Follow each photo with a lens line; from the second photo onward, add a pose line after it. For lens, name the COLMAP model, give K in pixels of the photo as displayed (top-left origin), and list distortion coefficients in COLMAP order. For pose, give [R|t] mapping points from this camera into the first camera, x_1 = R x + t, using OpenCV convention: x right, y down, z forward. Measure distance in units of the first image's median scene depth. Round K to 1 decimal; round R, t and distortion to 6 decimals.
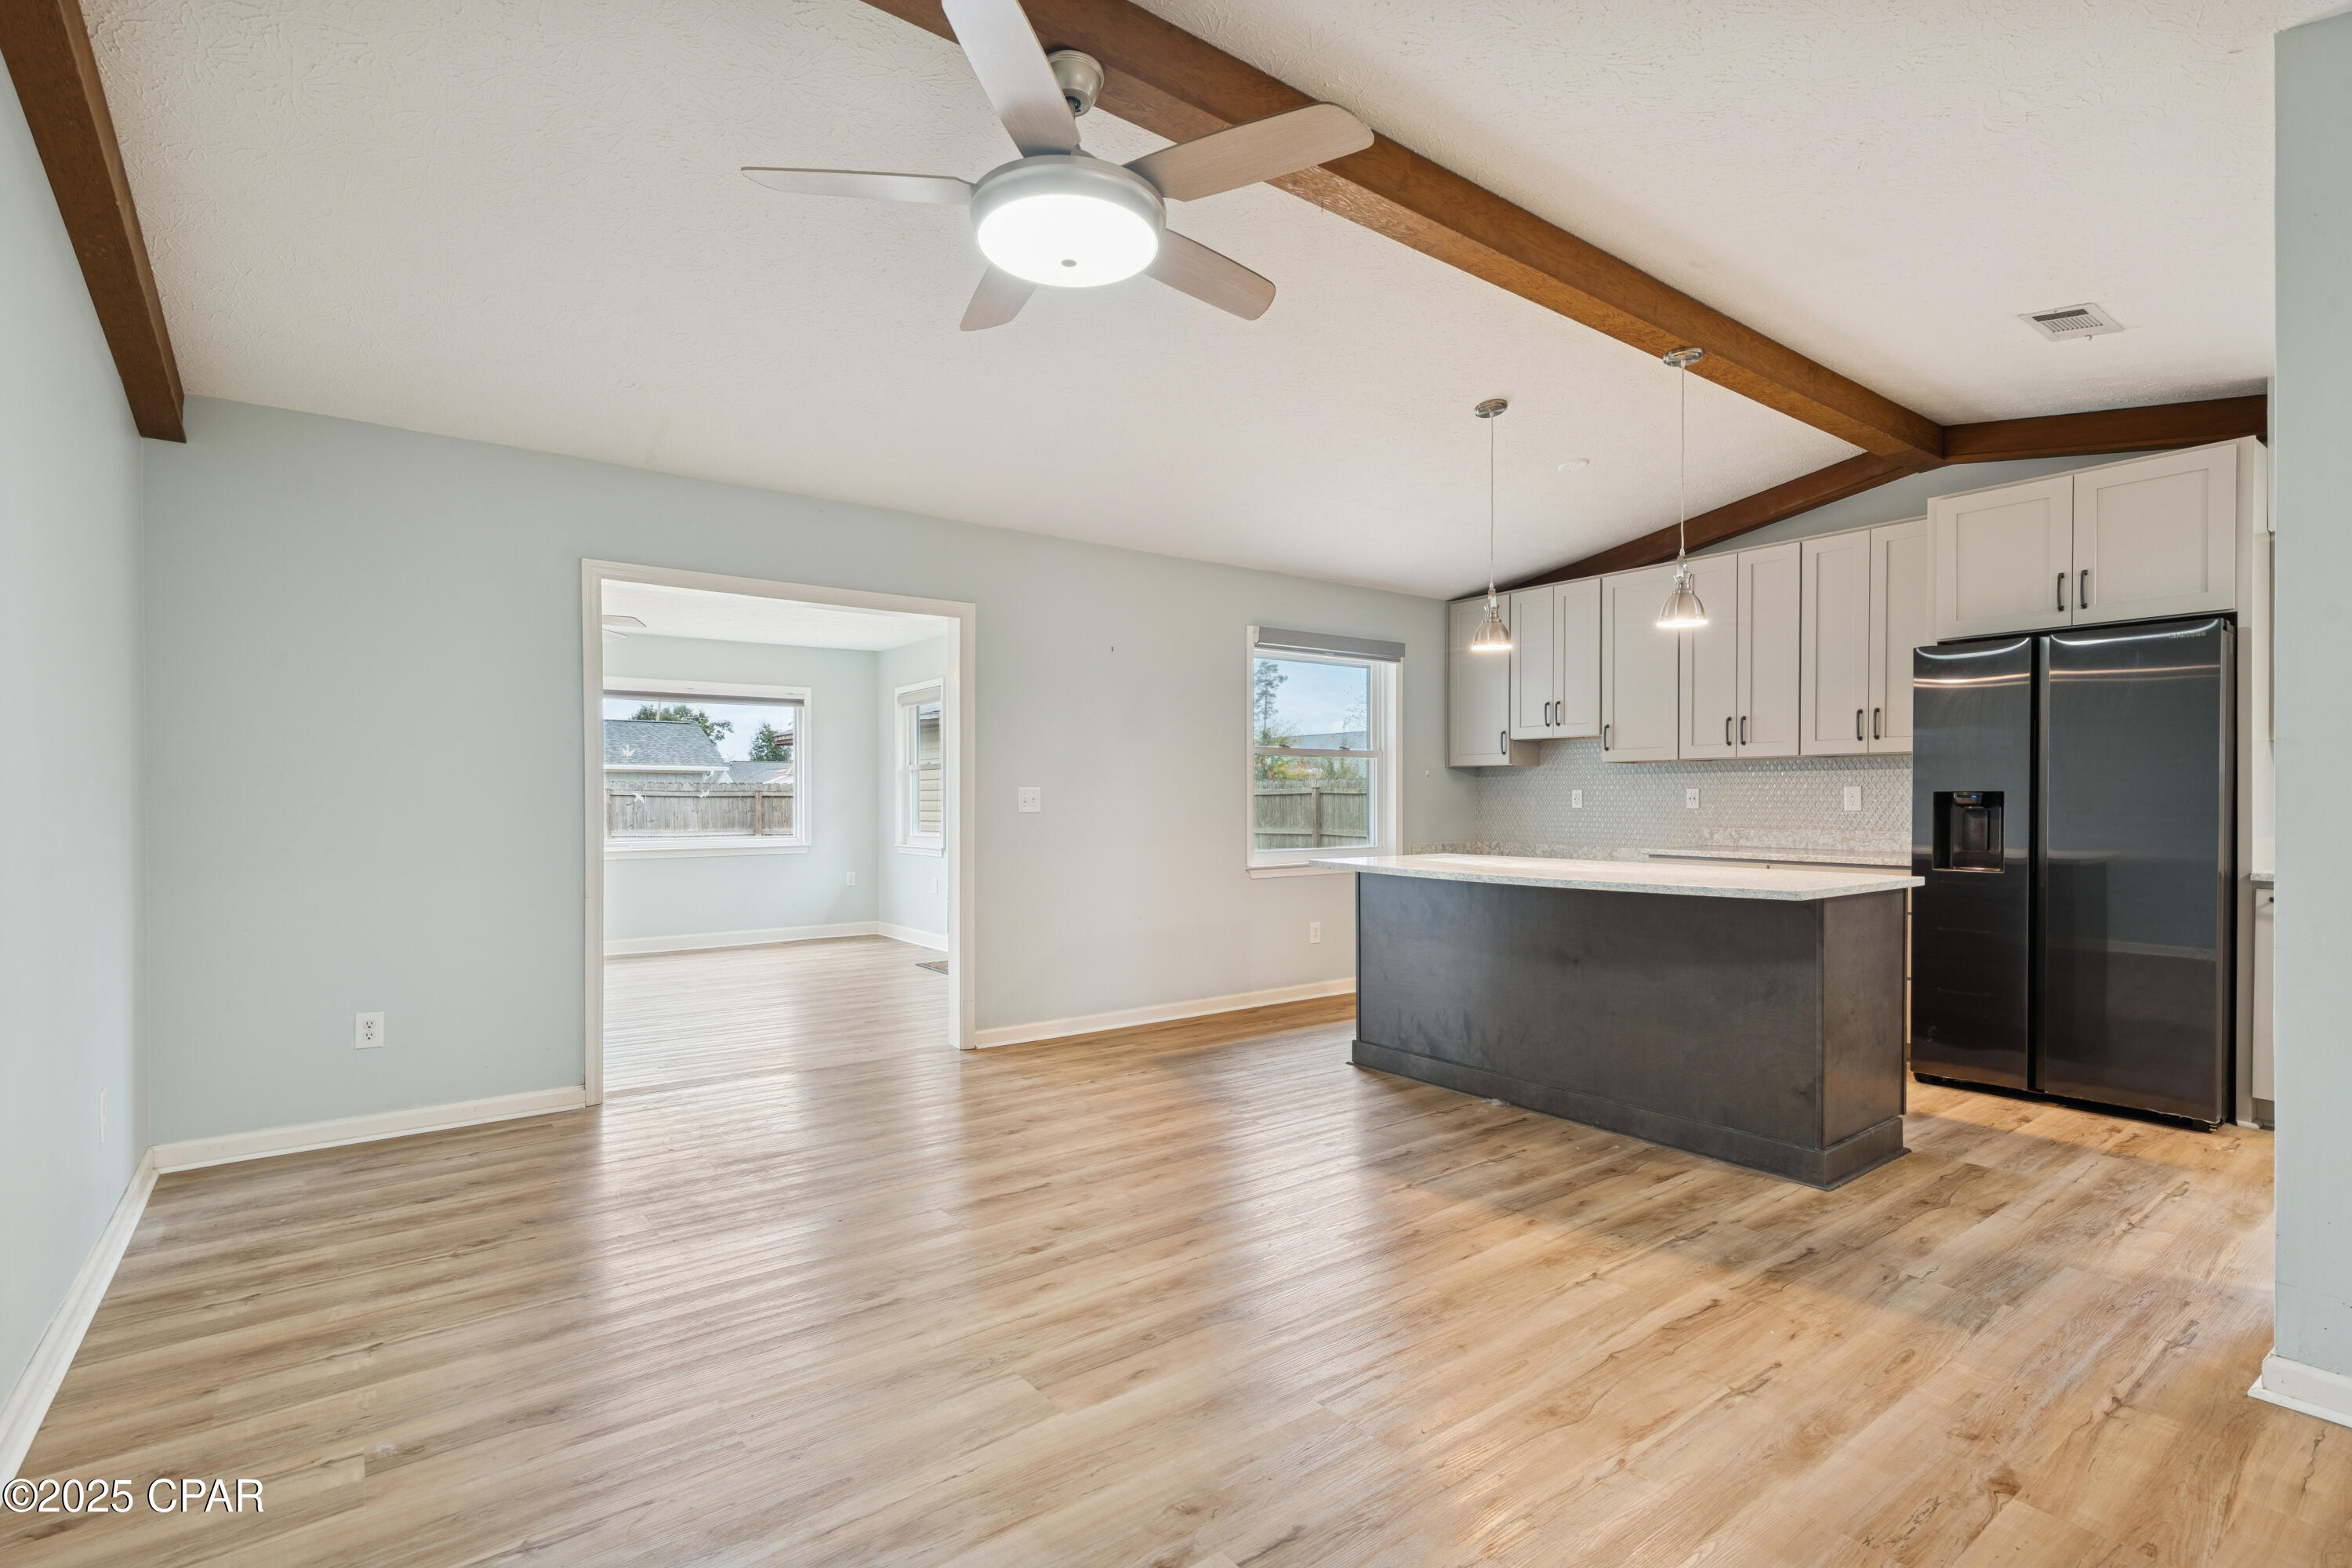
lens RADIAL K [[1098.2, 0, 1188.1], [0, 1098.2, 815.1], [0, 0, 1]] dist [0.002547, -0.000063]
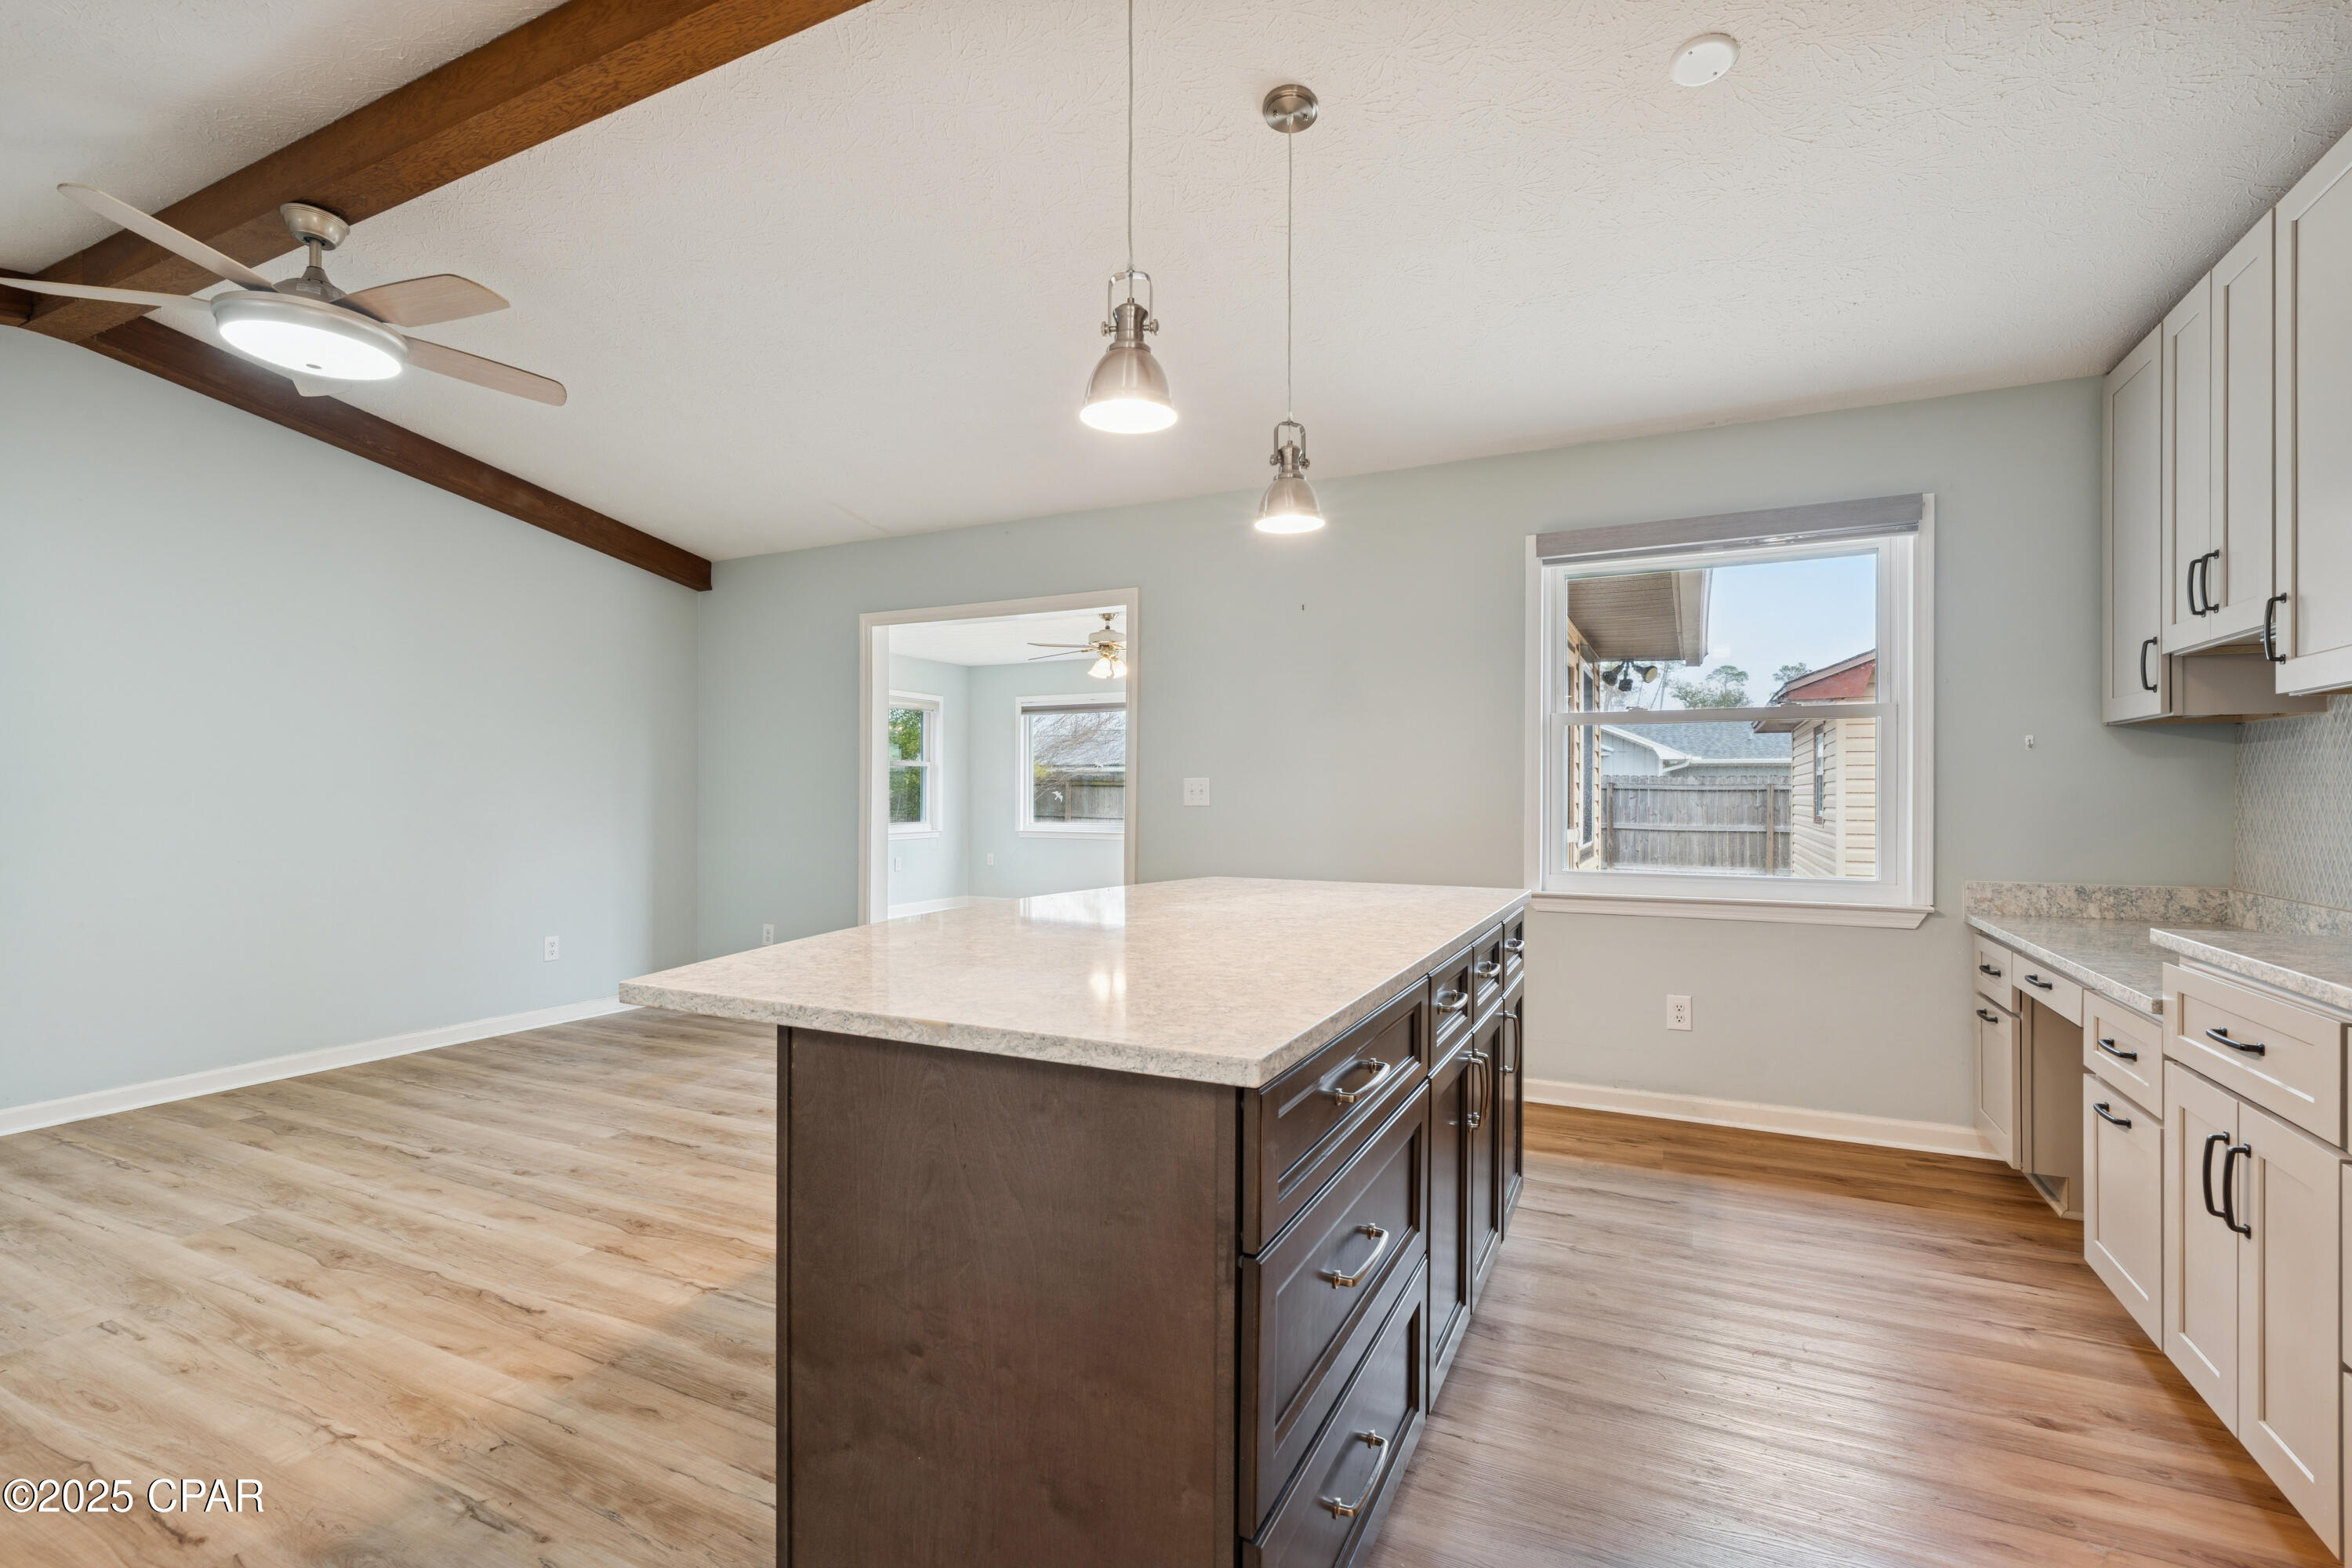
lens RADIAL K [[1064.7, 0, 1161.8], [0, 1064.7, 800.6], [0, 0, 1]] dist [-0.001777, 0.001139]
pose [[0.439964, 0.007907, -0.897981, 1.025070], [-0.015432, 0.999880, 0.001243, -0.011870], [0.897883, 0.013310, 0.440033, 0.965274]]
